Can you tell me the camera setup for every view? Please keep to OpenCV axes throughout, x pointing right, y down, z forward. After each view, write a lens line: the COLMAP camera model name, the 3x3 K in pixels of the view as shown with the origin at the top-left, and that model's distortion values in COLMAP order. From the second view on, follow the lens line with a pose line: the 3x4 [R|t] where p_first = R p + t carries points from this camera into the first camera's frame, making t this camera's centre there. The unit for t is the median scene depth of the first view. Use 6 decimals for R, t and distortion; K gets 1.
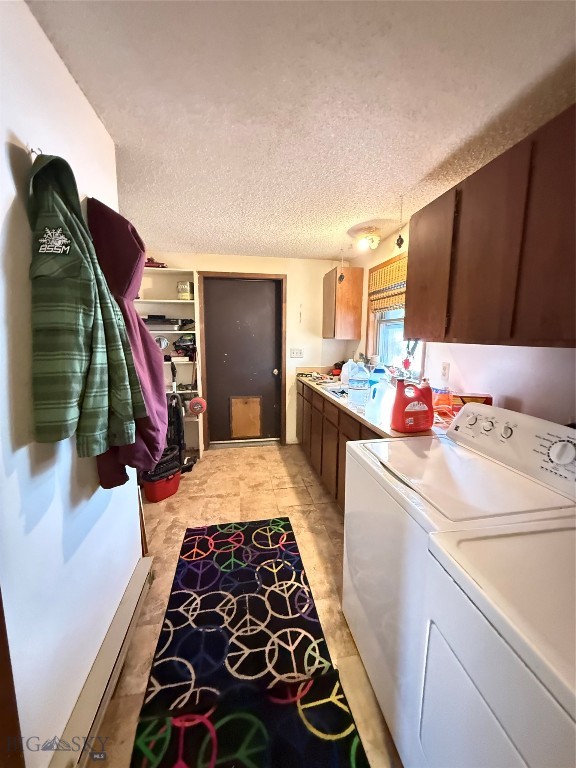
lens RADIAL K [[310.5, 0, 288.4], [0, 310.5, 381.4], [0, 0, 1]] dist [0.001307, -0.000105]
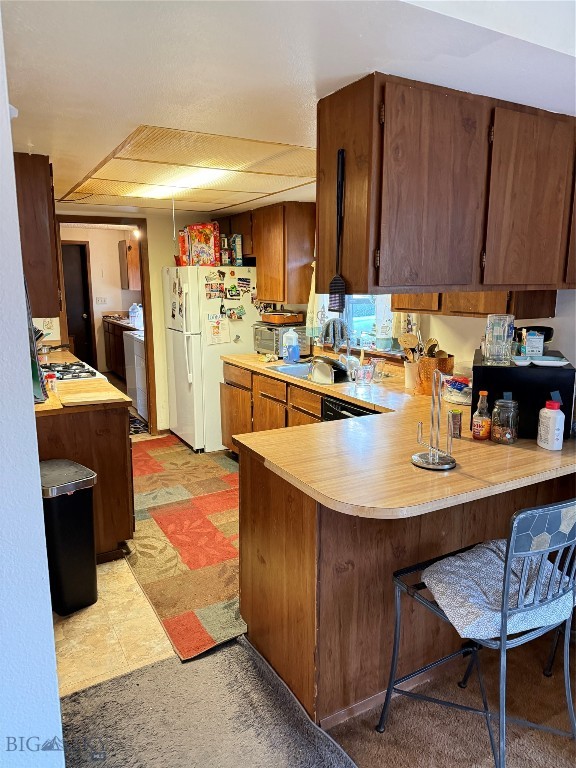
lens RADIAL K [[545.8, 0, 288.0], [0, 545.8, 384.0], [0, 0, 1]] dist [0.115343, -0.174913]
pose [[0.941443, -0.066422, 0.330566, -0.027547], [0.052329, 0.997308, 0.051360, 0.187190], [-0.333088, -0.031054, 0.942384, -1.534318]]
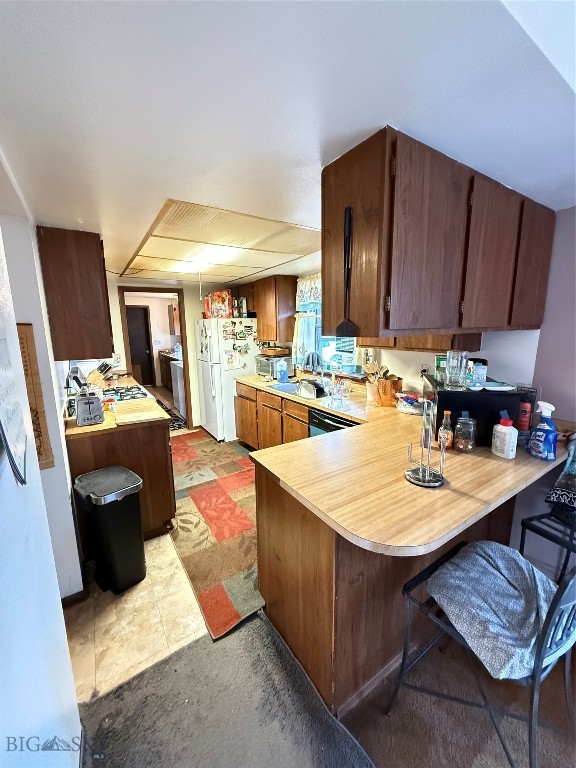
lens RADIAL K [[310.5, 0, 288.4], [0, 310.5, 381.4], [0, 0, 1]] dist [0.001307, -0.000105]
pose [[0.918484, -0.085359, 0.386136, 0.004864], [0.075282, 0.996312, 0.041174, 0.162348], [-0.388226, -0.008748, 0.921523, -1.354268]]
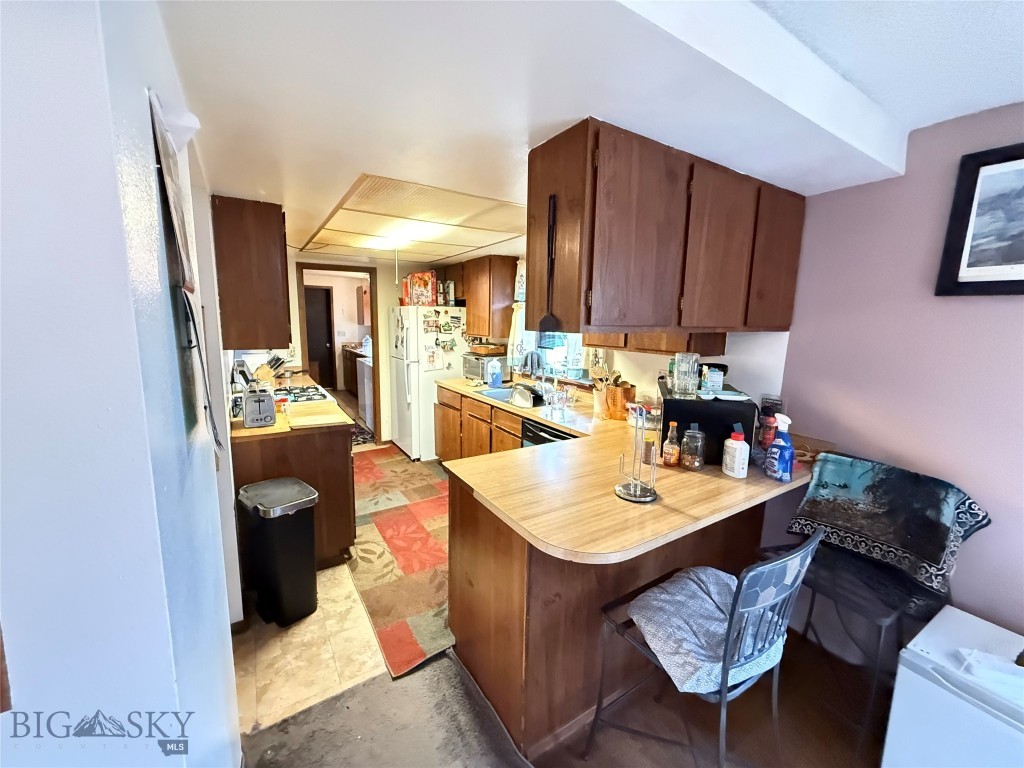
lens RADIAL K [[414.0, 0, 508.6], [0, 414.0, 381.7], [0, 0, 1]] dist [0.001307, -0.000105]
pose [[0.924284, -0.045052, 0.379037, 0.001234], [0.041801, 0.998985, 0.016805, 0.172330], [-0.379410, 0.000311, 0.925229, -1.425944]]
